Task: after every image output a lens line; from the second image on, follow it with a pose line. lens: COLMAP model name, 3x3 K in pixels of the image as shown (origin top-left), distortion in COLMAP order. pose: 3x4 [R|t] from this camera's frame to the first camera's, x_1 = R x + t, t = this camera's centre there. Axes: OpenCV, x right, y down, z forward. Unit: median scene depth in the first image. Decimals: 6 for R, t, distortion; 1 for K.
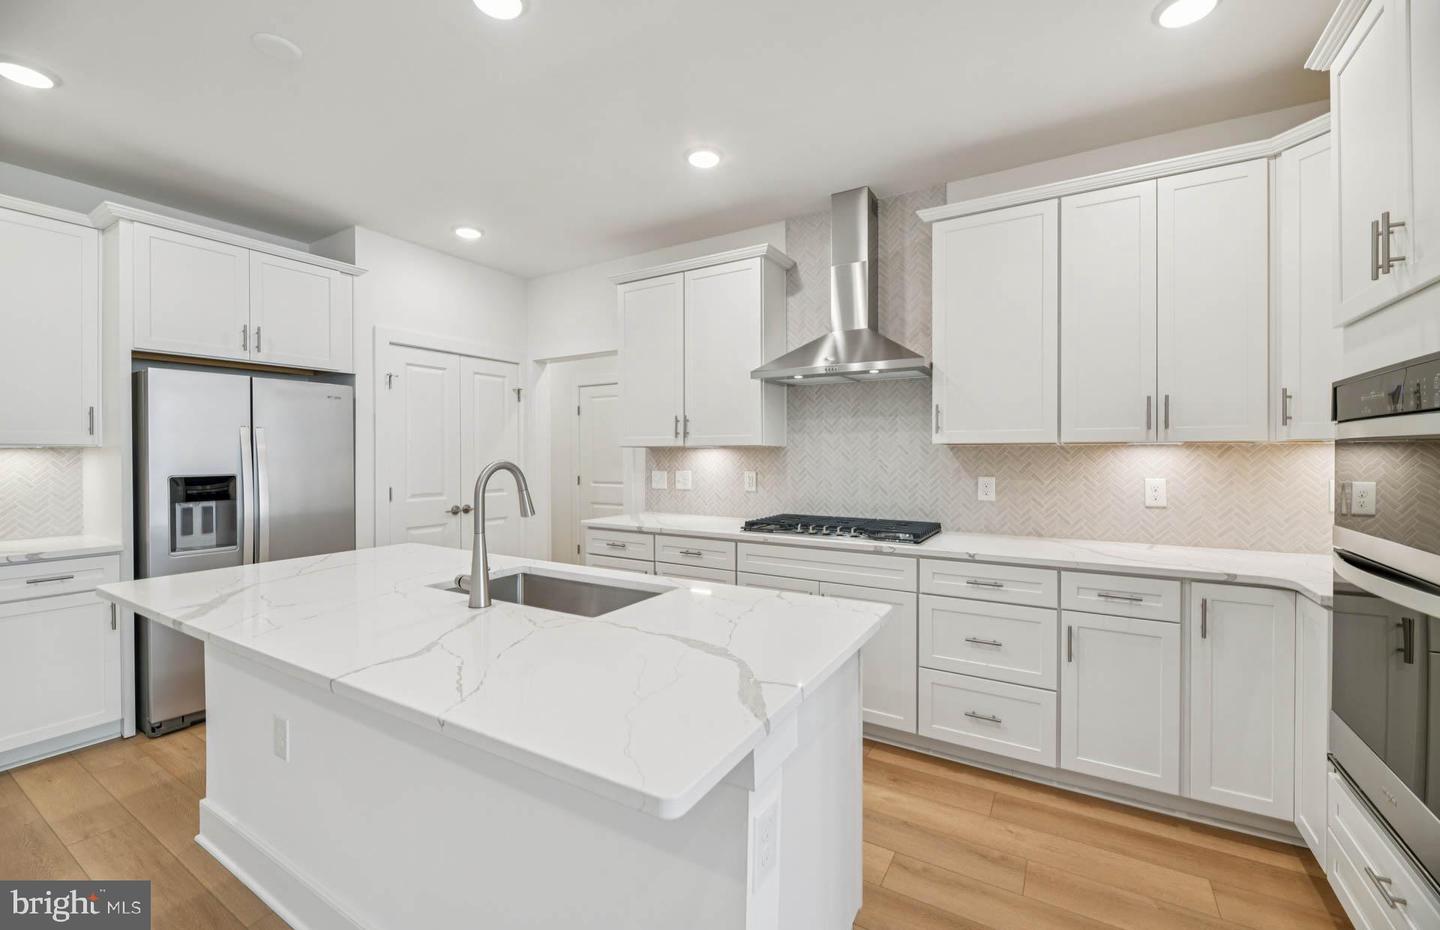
lens RADIAL K [[589.1, 0, 721.2], [0, 589.1, 460.4], [0, 0, 1]] dist [0.010207, -0.000587]
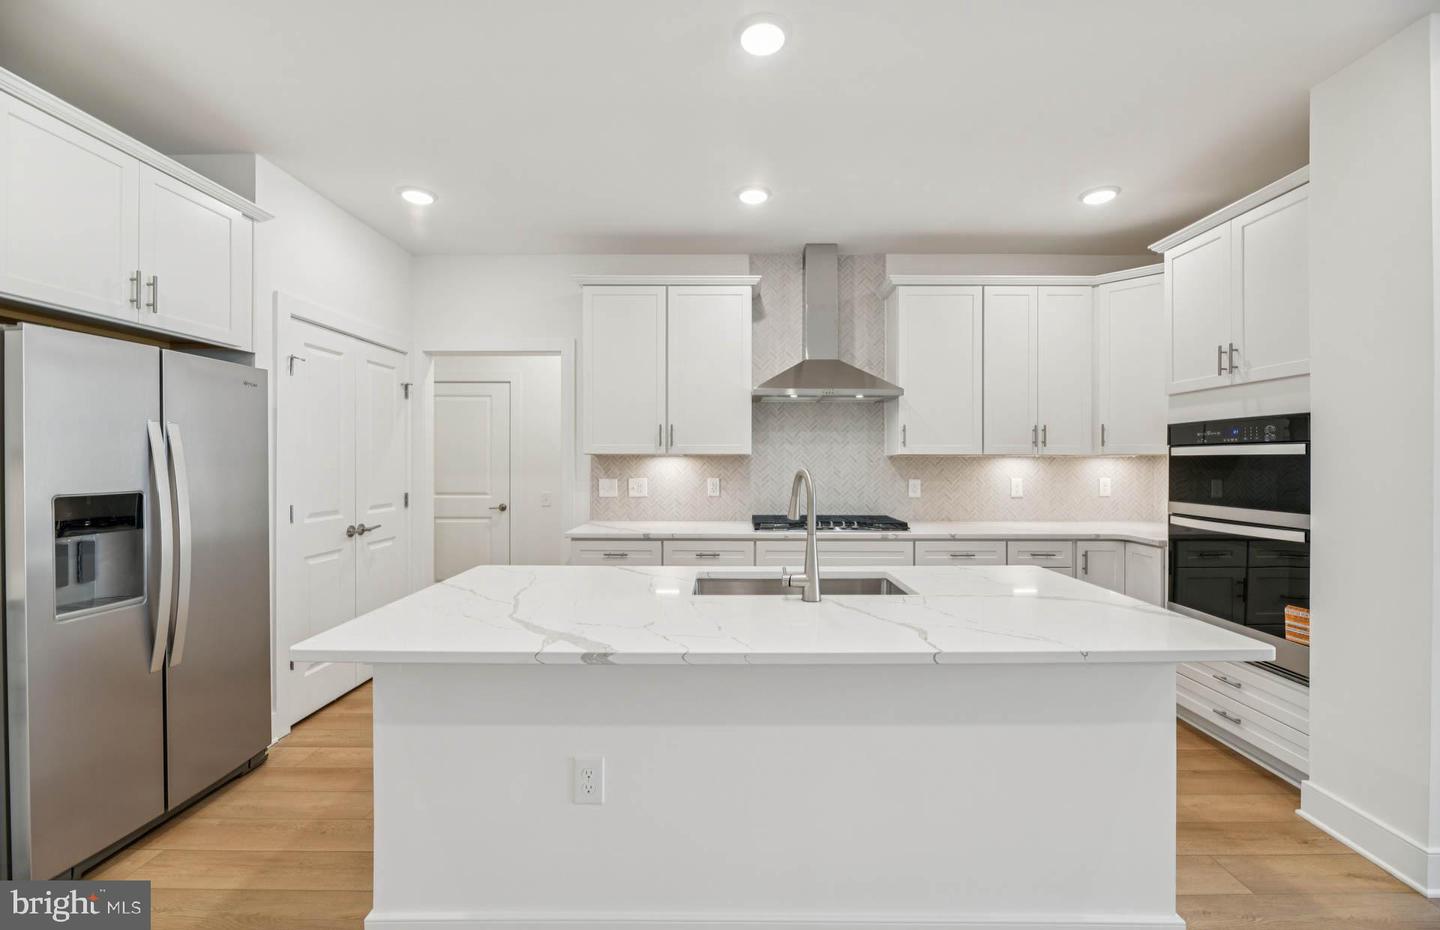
lens RADIAL K [[589.1, 0, 724.4], [0, 589.1, 464.9], [0, 0, 1]] dist [0.010207, -0.000587]
pose [[0.857609, -0.000671, 0.514302, -0.547201], [0.003404, 0.999985, -0.004371, -0.000406], [-0.514292, 0.005500, 0.857598, 0.066386]]
